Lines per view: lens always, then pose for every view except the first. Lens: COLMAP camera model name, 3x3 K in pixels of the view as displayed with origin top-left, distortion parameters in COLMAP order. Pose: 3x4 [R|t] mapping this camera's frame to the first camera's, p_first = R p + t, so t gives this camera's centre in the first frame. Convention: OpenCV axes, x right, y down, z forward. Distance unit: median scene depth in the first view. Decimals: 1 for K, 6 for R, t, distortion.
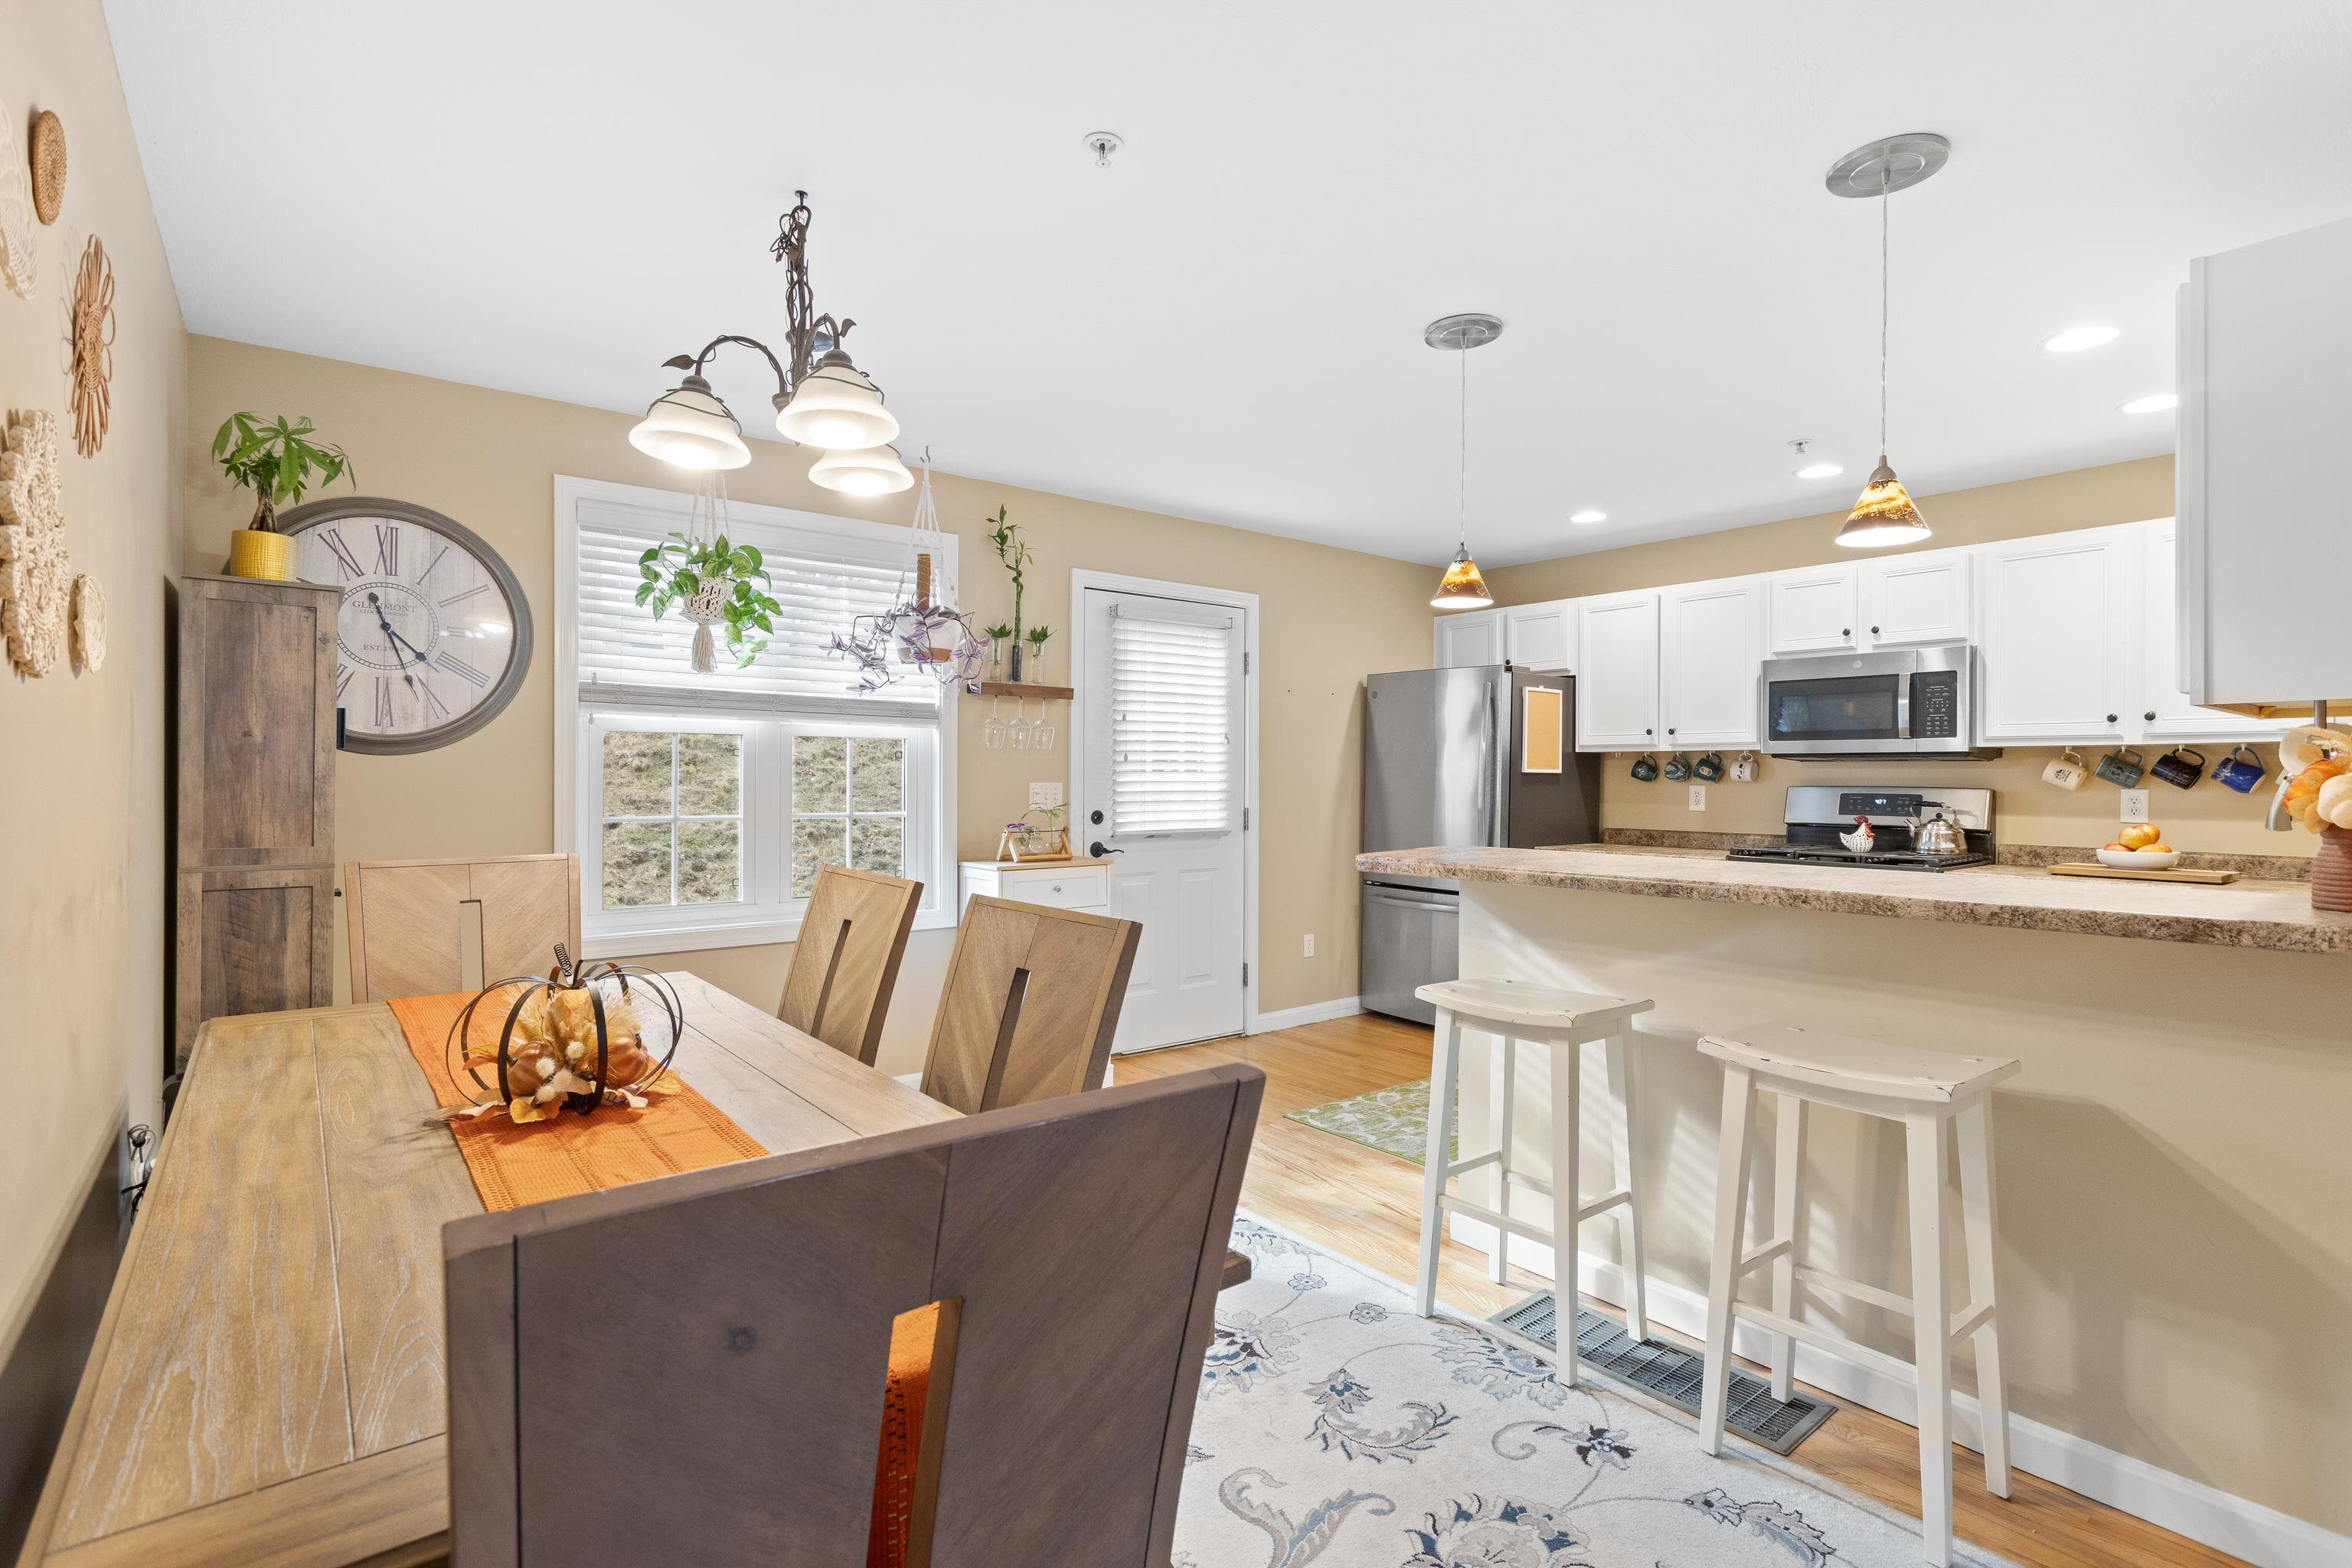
lens RADIAL K [[1112.8, 0, 1186.1], [0, 1112.8, 774.2], [0, 0, 1]] dist [-0.001812, 0.002909]
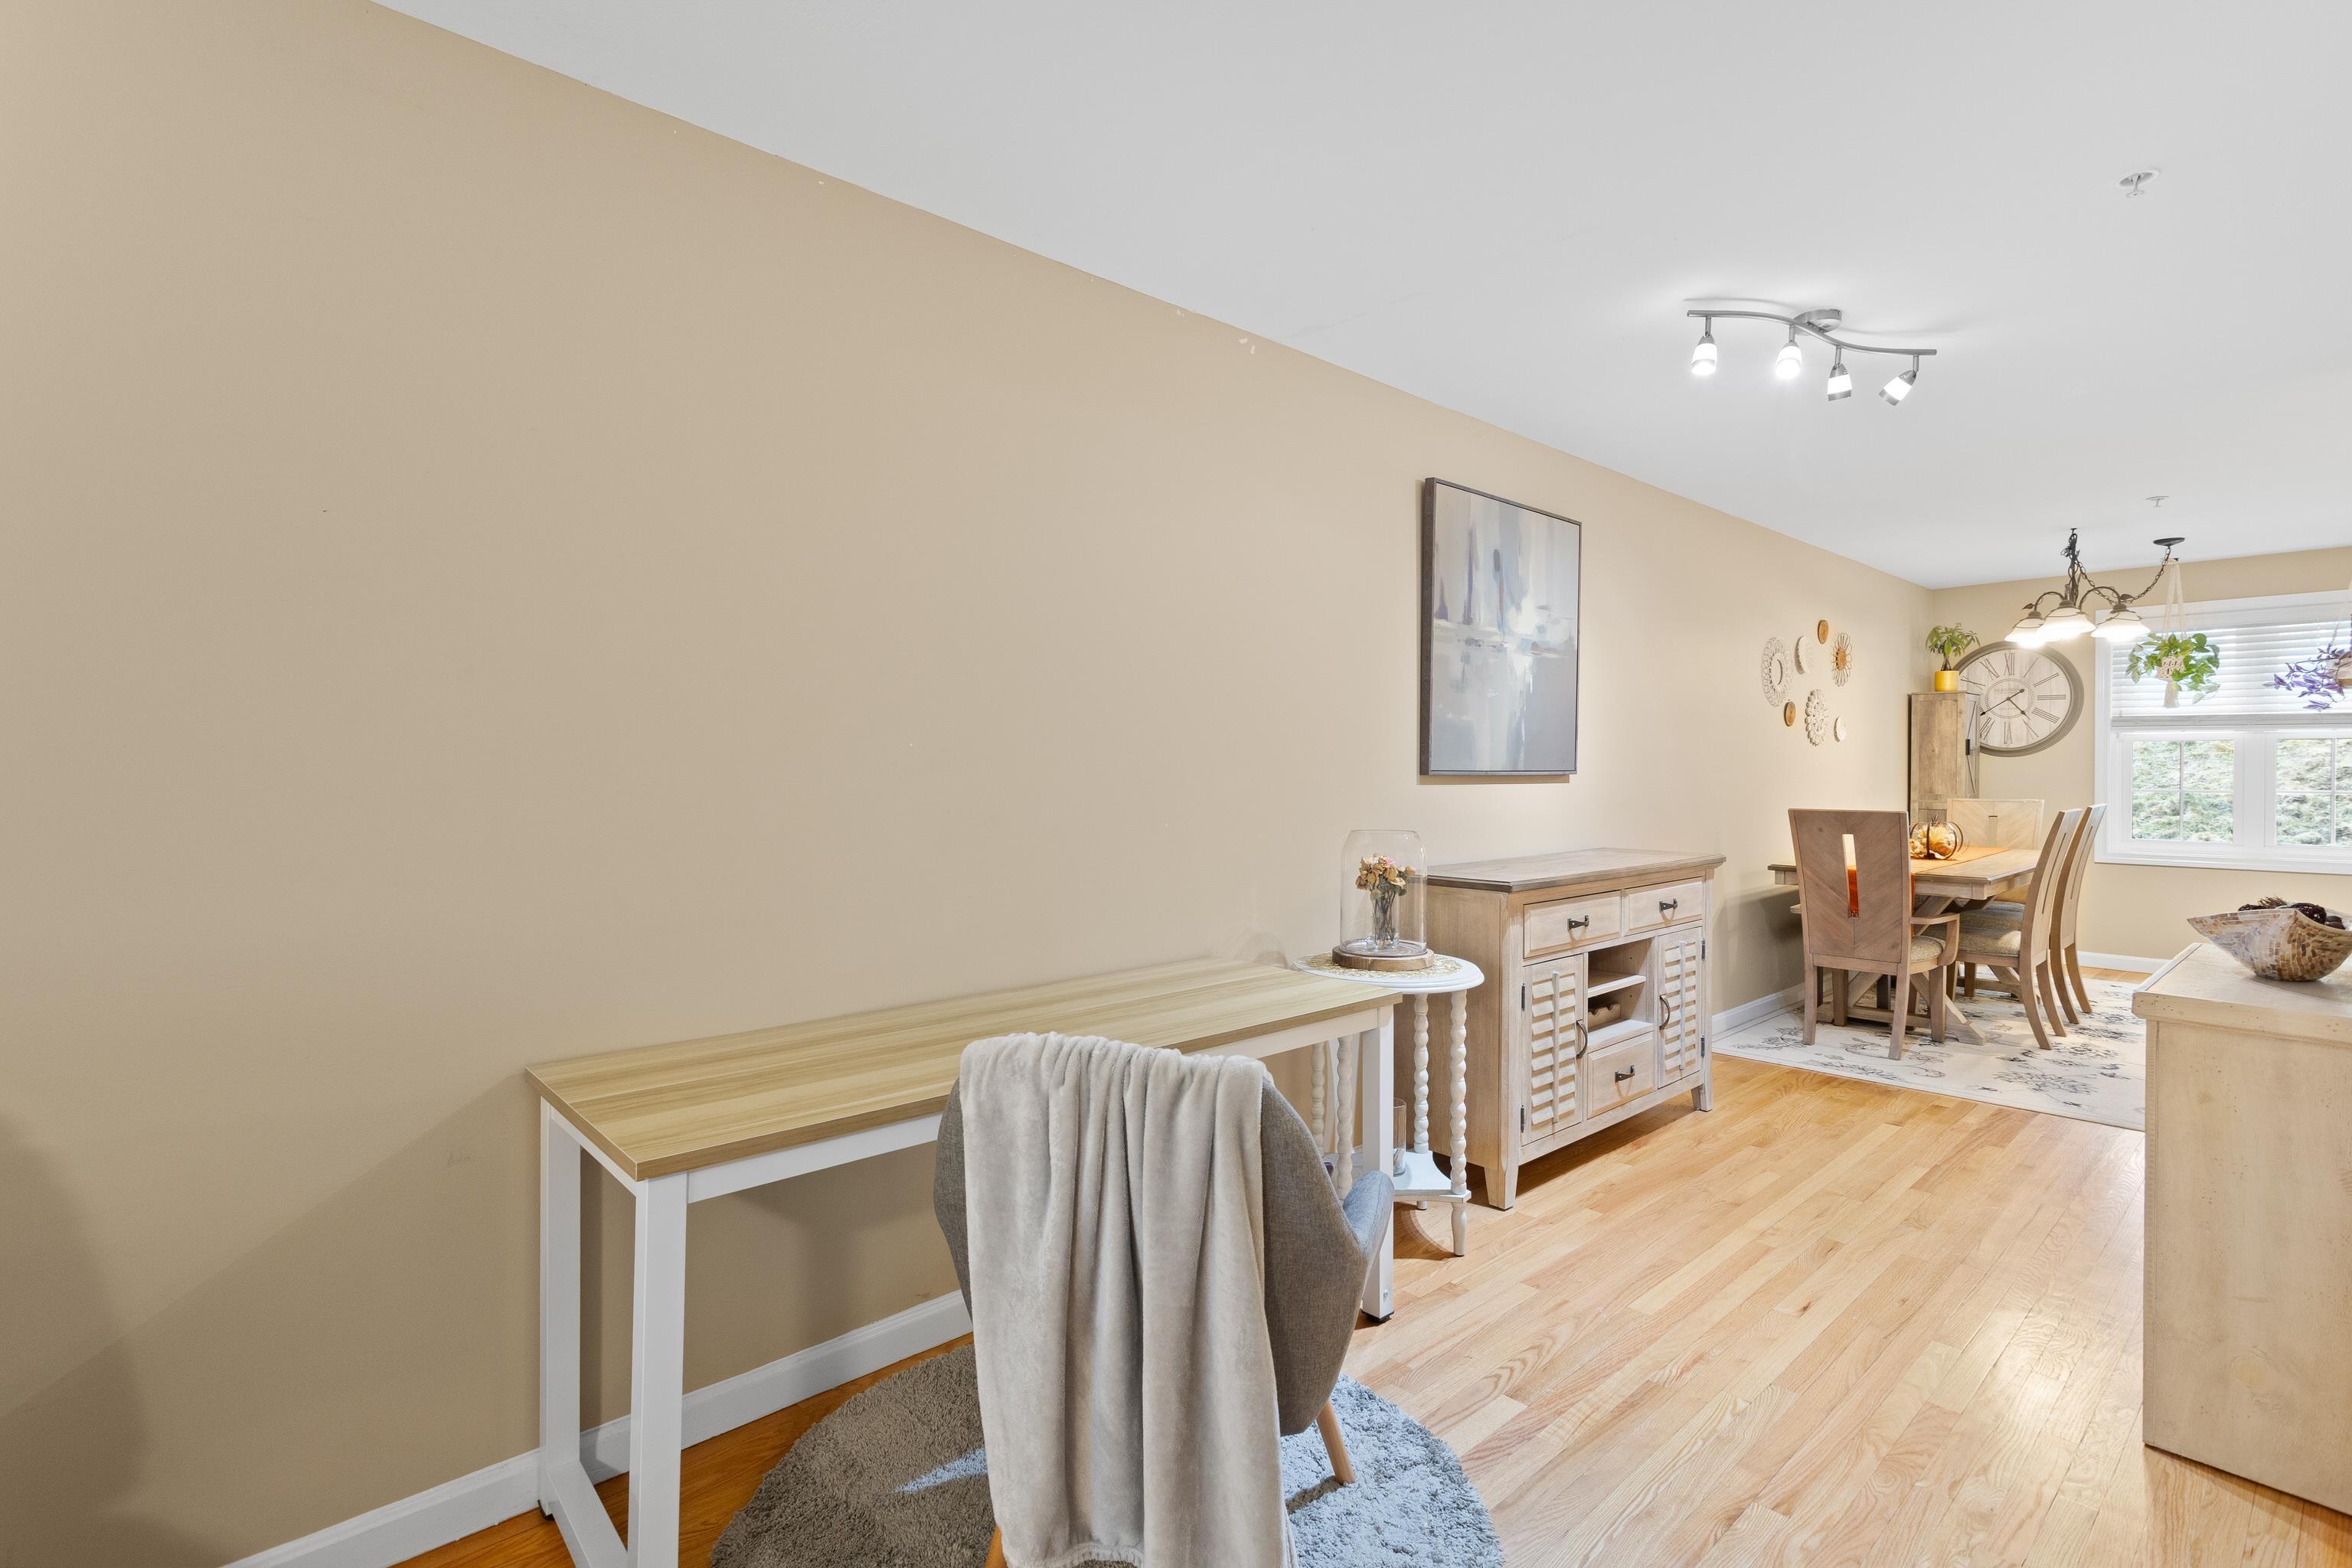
lens RADIAL K [[1112.8, 0, 1181.3], [0, 1112.8, 781.3], [0, 0, 1]] dist [-0.001812, 0.002909]
pose [[0.070535, 0.007796, -0.997479, 1.053997], [0.003331, 0.999962, 0.008051, 0.005988], [0.997504, -0.003891, 0.070506, -0.611394]]
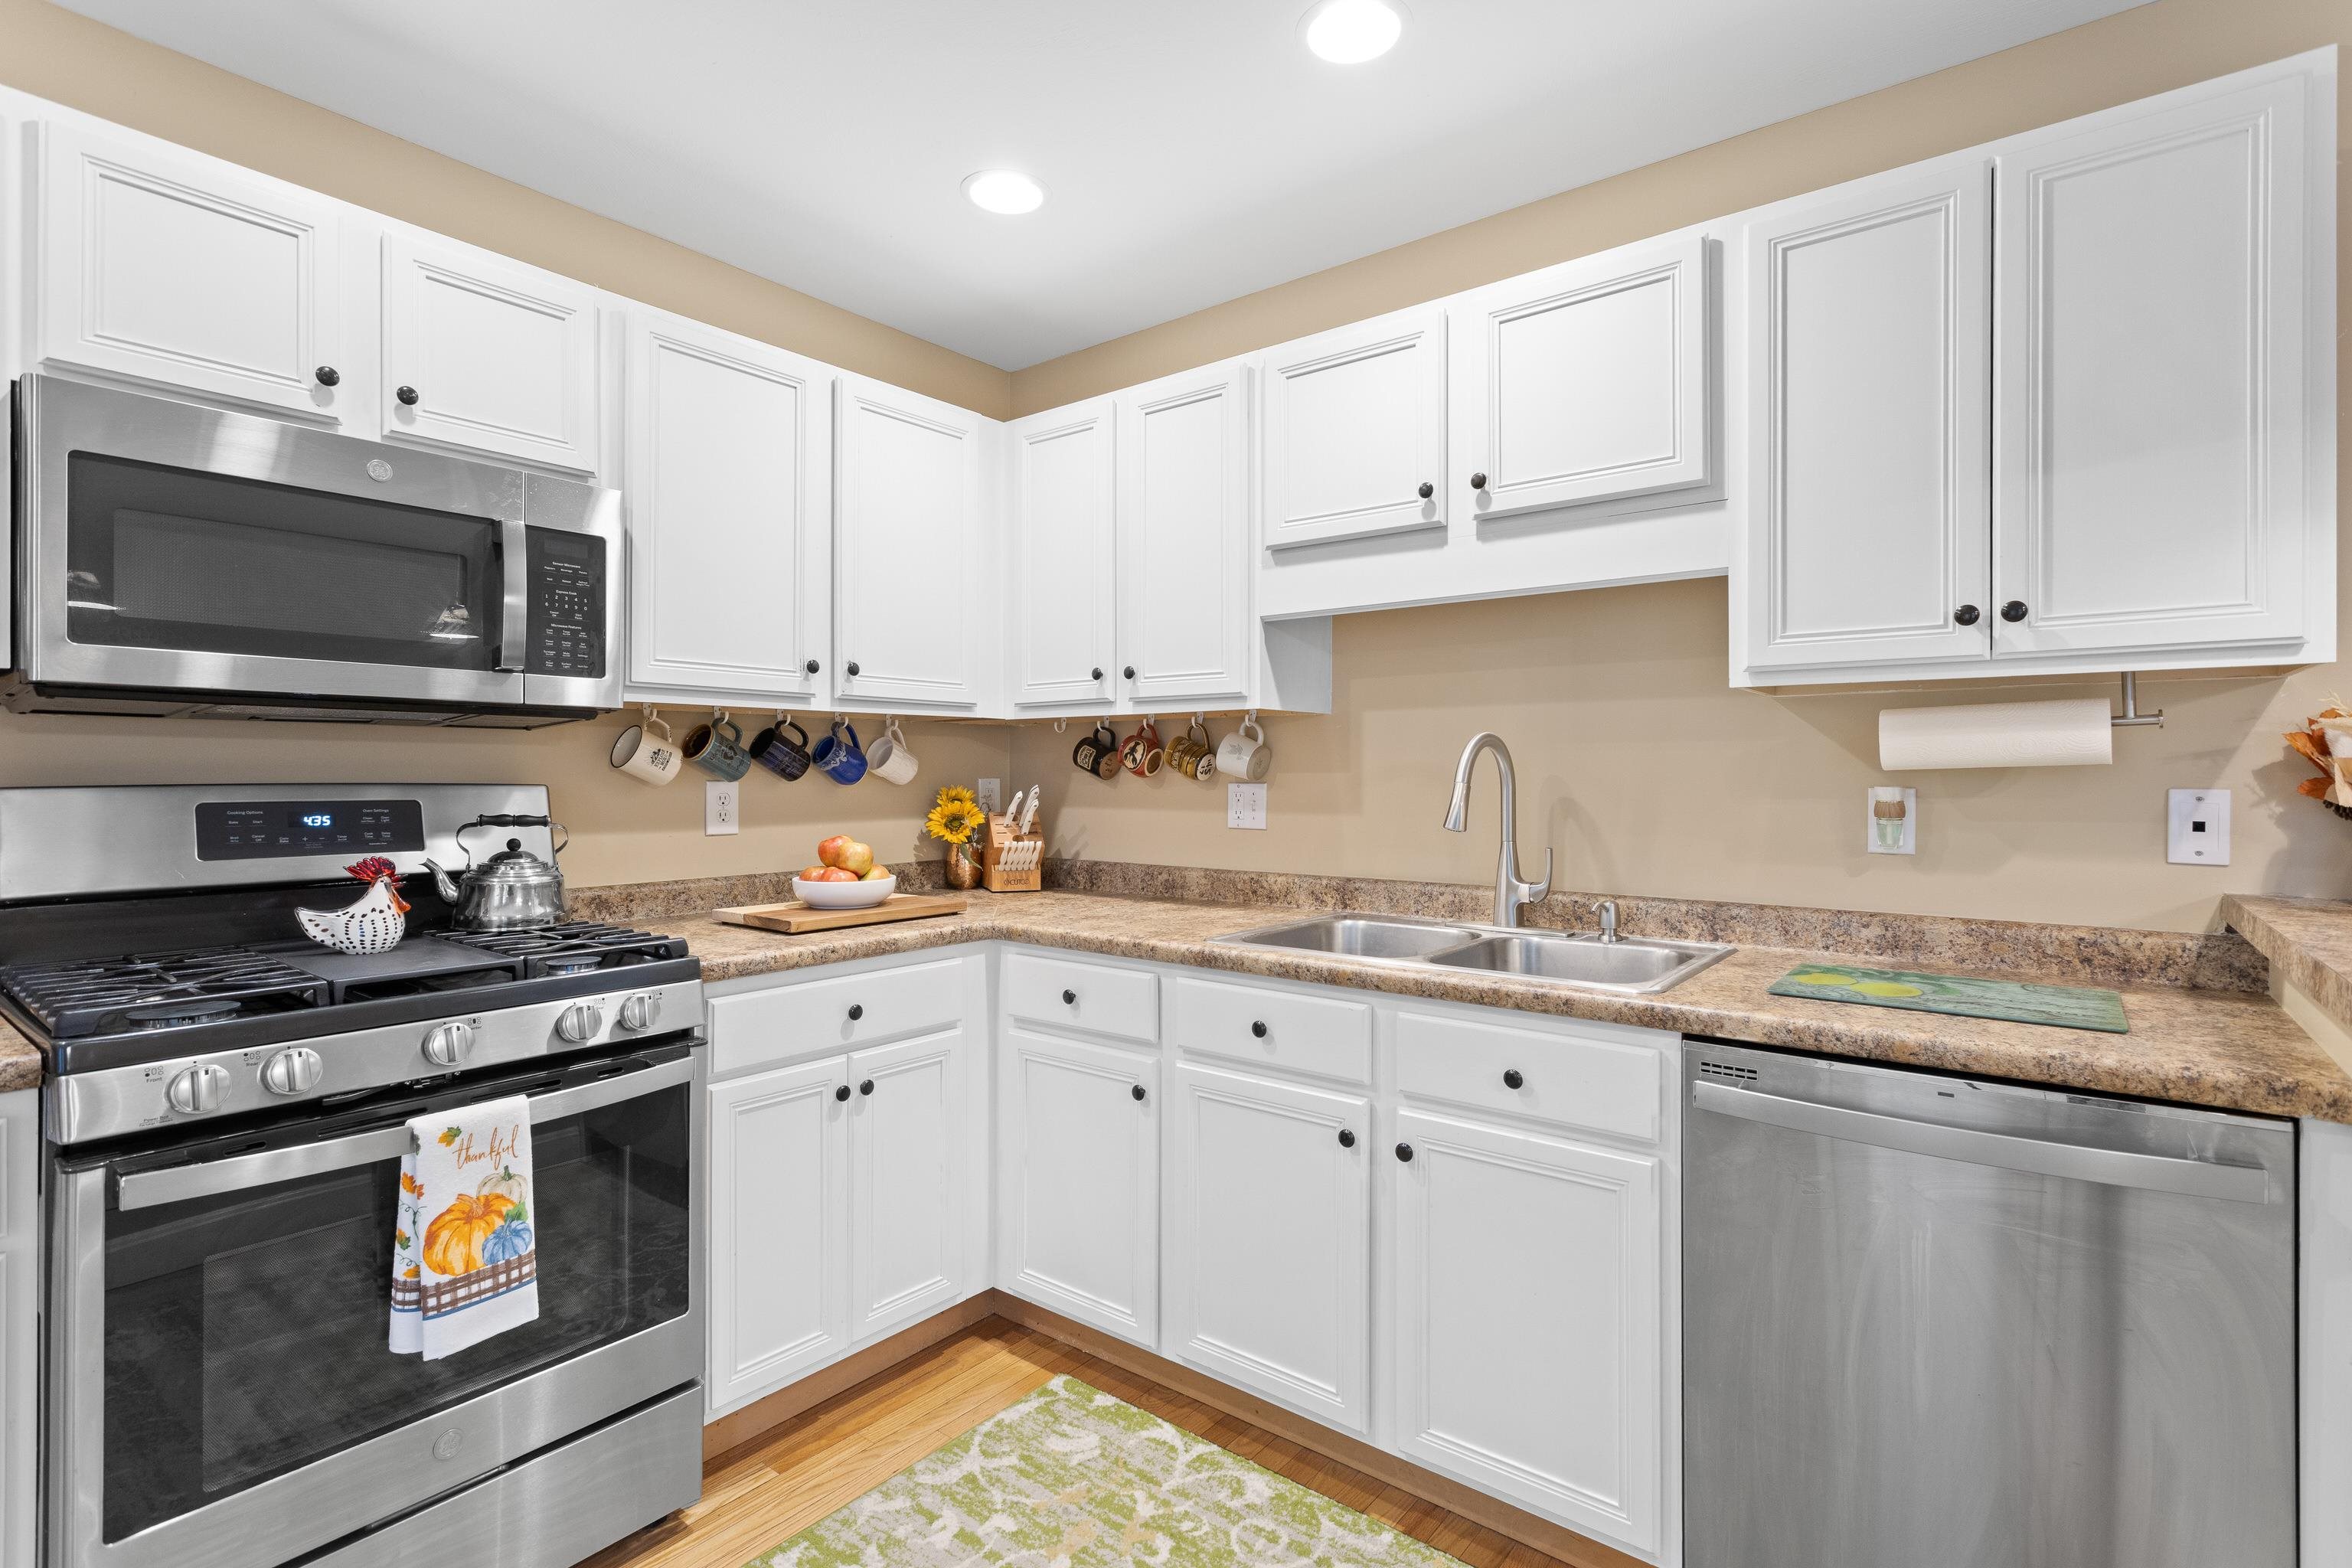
lens RADIAL K [[1112.8, 0, 1185.3], [0, 1112.8, 771.7], [0, 0, 1]] dist [-0.001812, 0.002909]
pose [[-0.233842, -0.005047, 0.972261, 0.168054], [-0.003456, 0.999985, 0.004359, 0.004092], [-0.972268, -0.002341, -0.233856, 0.862499]]
